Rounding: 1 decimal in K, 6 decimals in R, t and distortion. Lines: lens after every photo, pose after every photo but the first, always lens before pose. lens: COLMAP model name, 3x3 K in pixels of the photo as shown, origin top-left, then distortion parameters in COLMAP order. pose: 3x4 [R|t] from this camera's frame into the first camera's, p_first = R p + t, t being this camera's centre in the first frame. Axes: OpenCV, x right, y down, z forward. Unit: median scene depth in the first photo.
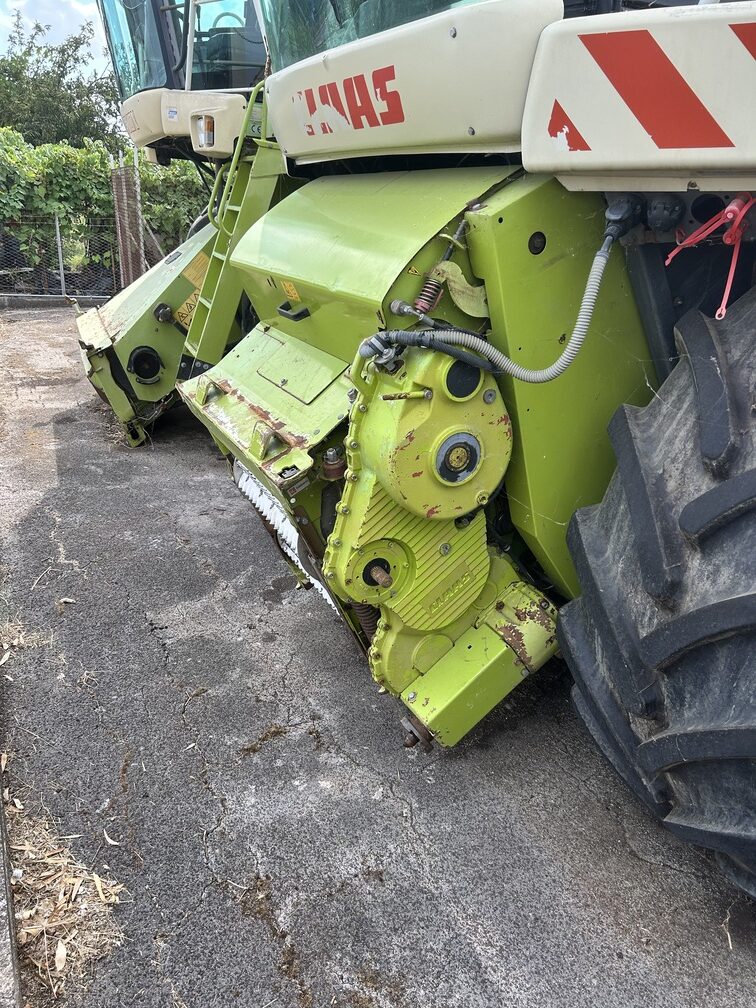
lens RADIAL K [[758.7, 0, 378.0], [0, 758.7, 504.0], [0, 0, 1]] dist [0.062844, -0.075890]
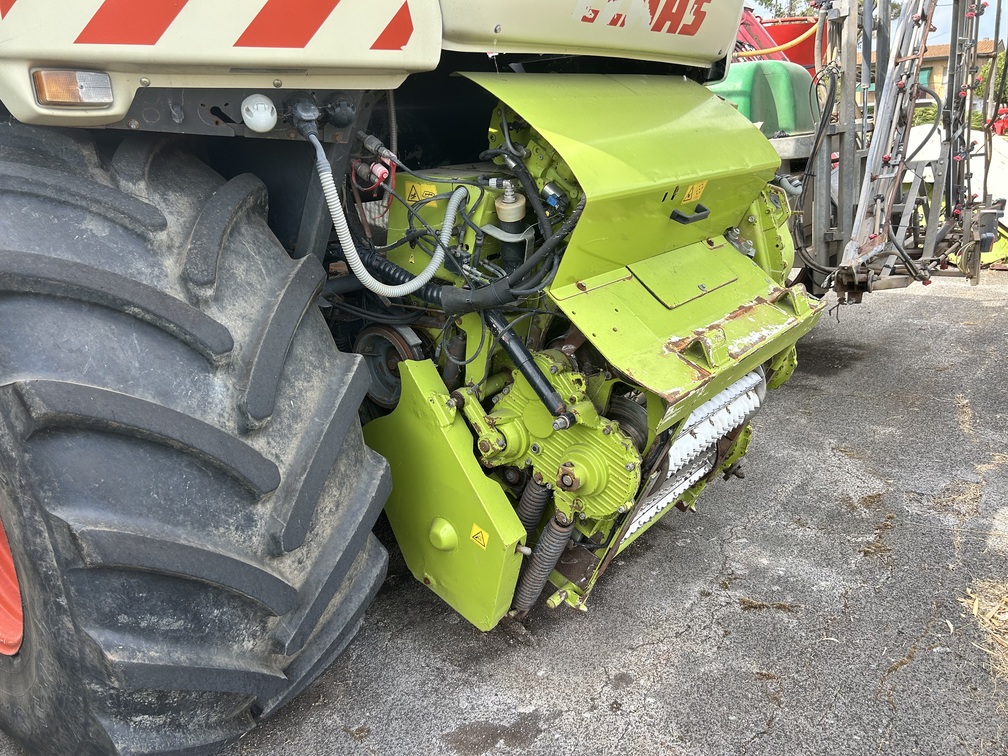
lens RADIAL K [[767.3, 0, 543.1], [0, 767.3, 333.4], [0, 0, 1]] dist [0.034718, -0.000115]
pose [[-0.449277, -0.273494, 0.850501, -0.854648], [0.336935, 0.829820, 0.444830, -0.599123], [-0.827421, 0.486415, -0.280669, 1.455219]]
